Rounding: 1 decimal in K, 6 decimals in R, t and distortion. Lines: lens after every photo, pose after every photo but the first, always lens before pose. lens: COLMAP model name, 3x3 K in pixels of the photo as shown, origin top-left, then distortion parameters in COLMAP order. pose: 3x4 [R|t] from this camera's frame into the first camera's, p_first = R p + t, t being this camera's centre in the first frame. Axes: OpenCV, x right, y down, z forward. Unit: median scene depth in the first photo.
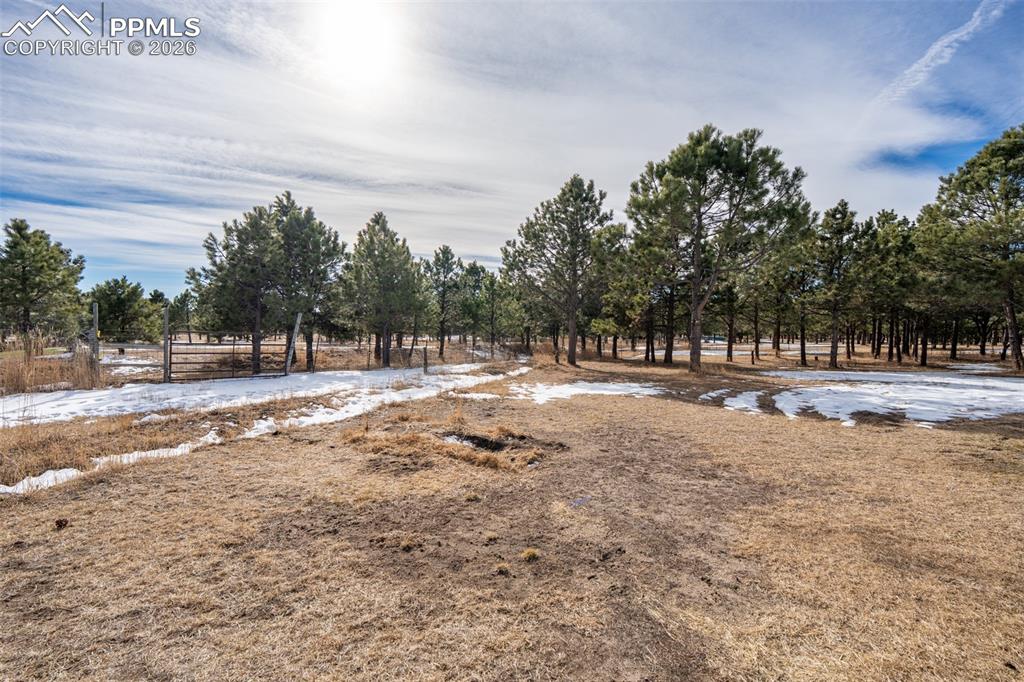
lens RADIAL K [[452.1, 0, 502.0], [0, 452.1, 342.5], [0, 0, 1]] dist [-0.008768, 0.001287]
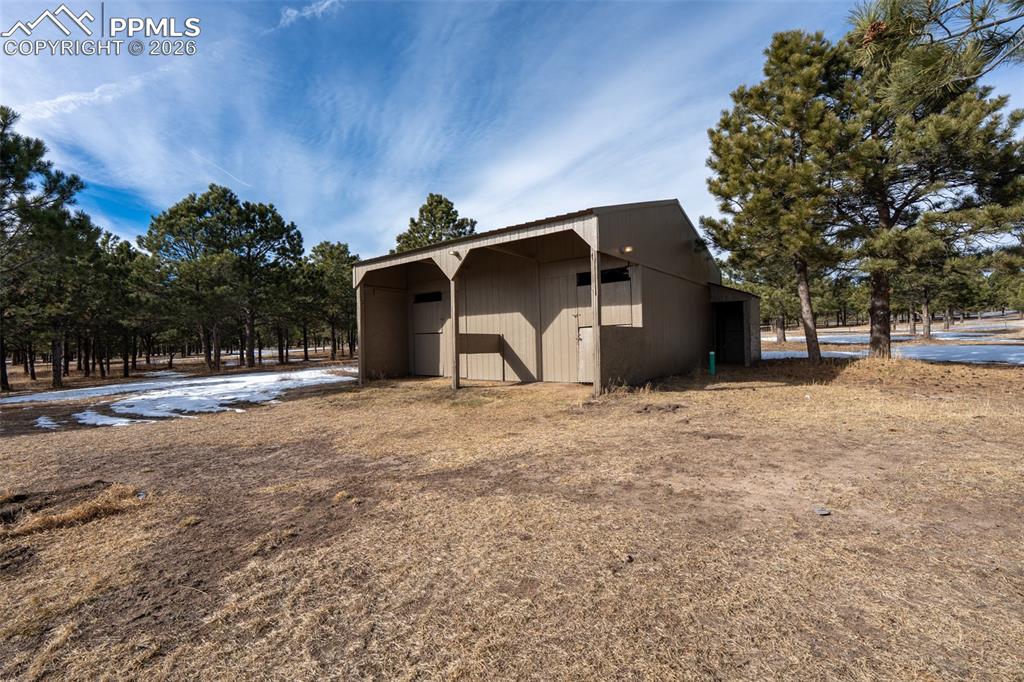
lens RADIAL K [[452.1, 0, 509.3], [0, 452.1, 341.4], [0, 0, 1]] dist [-0.008768, 0.001287]
pose [[-0.006992, -0.020099, 0.999774, -0.260676], [0.060117, 0.997981, 0.020484, -0.002048], [-0.998167, 0.060246, -0.005769, 0.087621]]
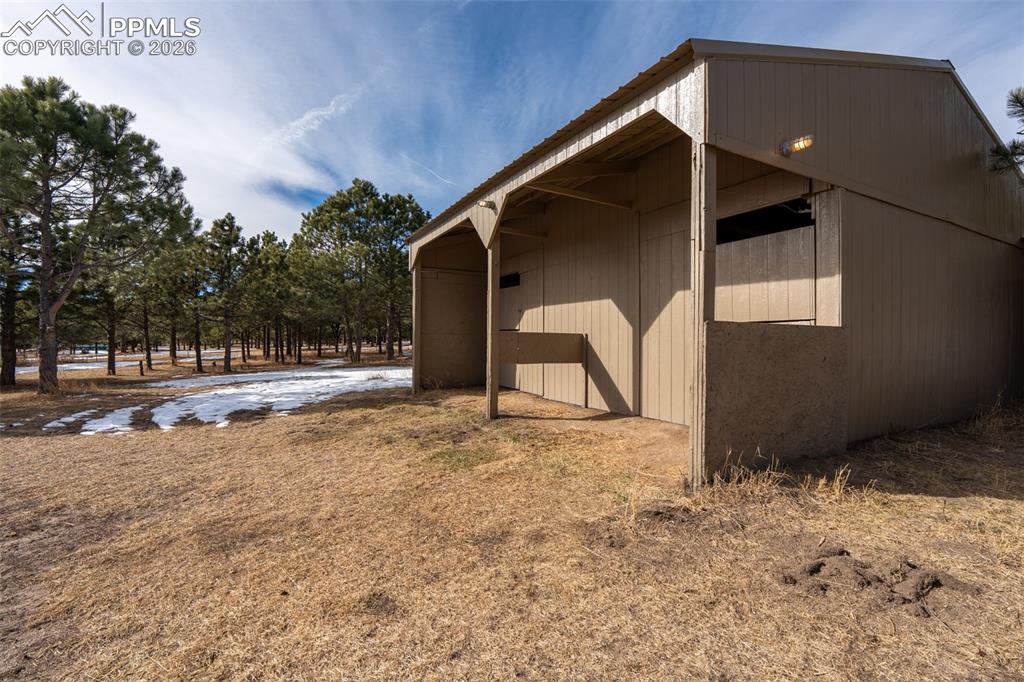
lens RADIAL K [[452.1, 0, 511.9], [0, 452.1, 341.0], [0, 0, 1]] dist [-0.008768, 0.001287]
pose [[0.384042, -0.024297, 0.922996, 0.029333], [0.039570, 0.999168, 0.009838, 0.000257], [-0.922467, 0.032745, 0.384684, -0.020408]]
